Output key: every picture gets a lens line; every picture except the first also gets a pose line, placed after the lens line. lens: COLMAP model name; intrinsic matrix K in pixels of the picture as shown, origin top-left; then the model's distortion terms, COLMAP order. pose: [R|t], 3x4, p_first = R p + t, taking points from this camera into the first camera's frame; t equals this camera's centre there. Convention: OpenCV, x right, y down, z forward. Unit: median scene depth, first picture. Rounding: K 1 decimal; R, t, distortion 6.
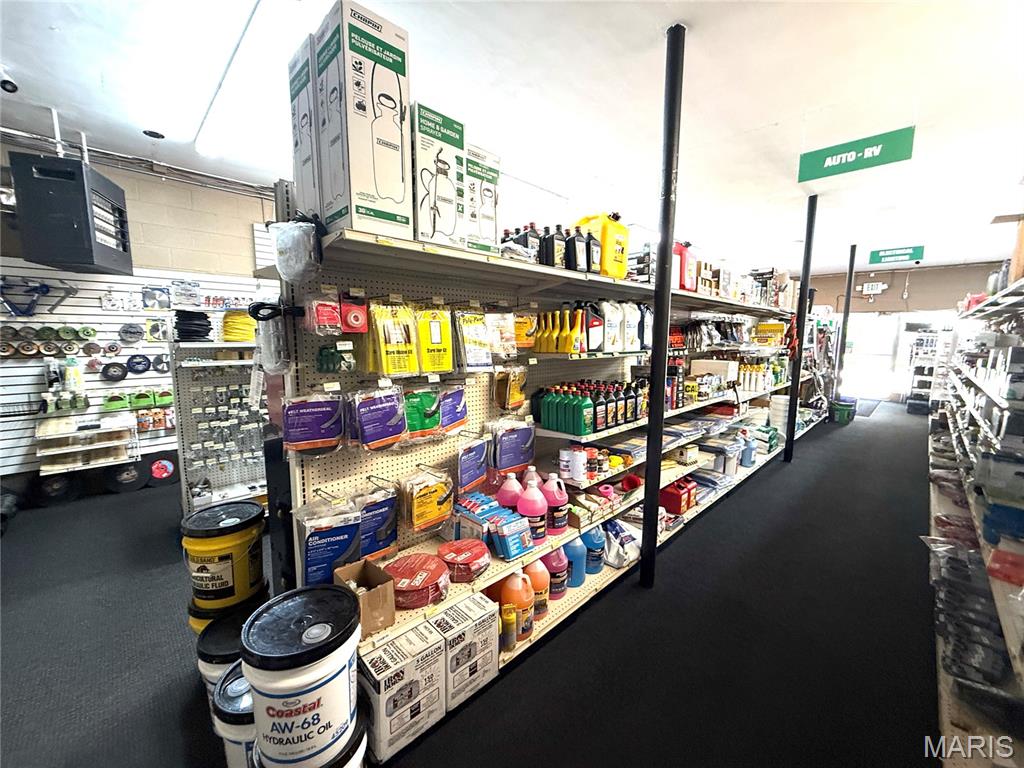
lens RADIAL K [[409.3, 0, 509.7], [0, 409.3, 383.9], [0, 0, 1]] dist [0.000313, -0.000177]
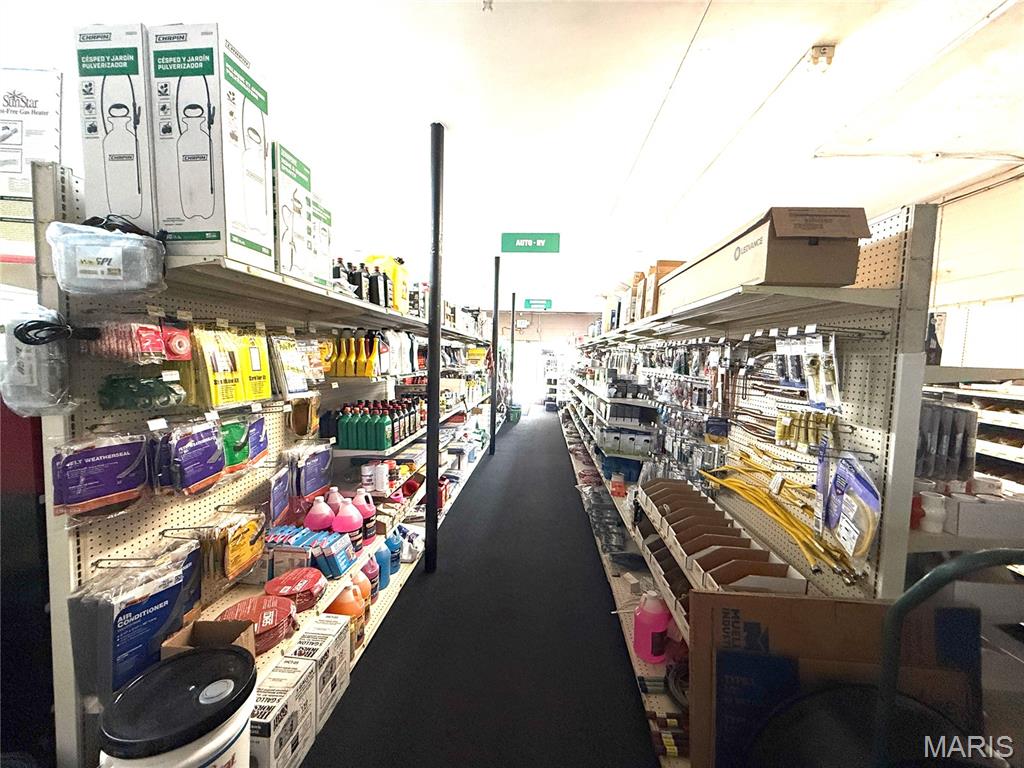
lens RADIAL K [[409.3, 0, 512.5], [0, 409.3, 383.6], [0, 0, 1]] dist [0.000313, -0.000177]
pose [[0.752282, -0.030559, 0.658132, -0.347487], [0.058712, 0.998059, -0.020767, -0.013355], [-0.656220, 0.054263, 0.752616, -0.102235]]
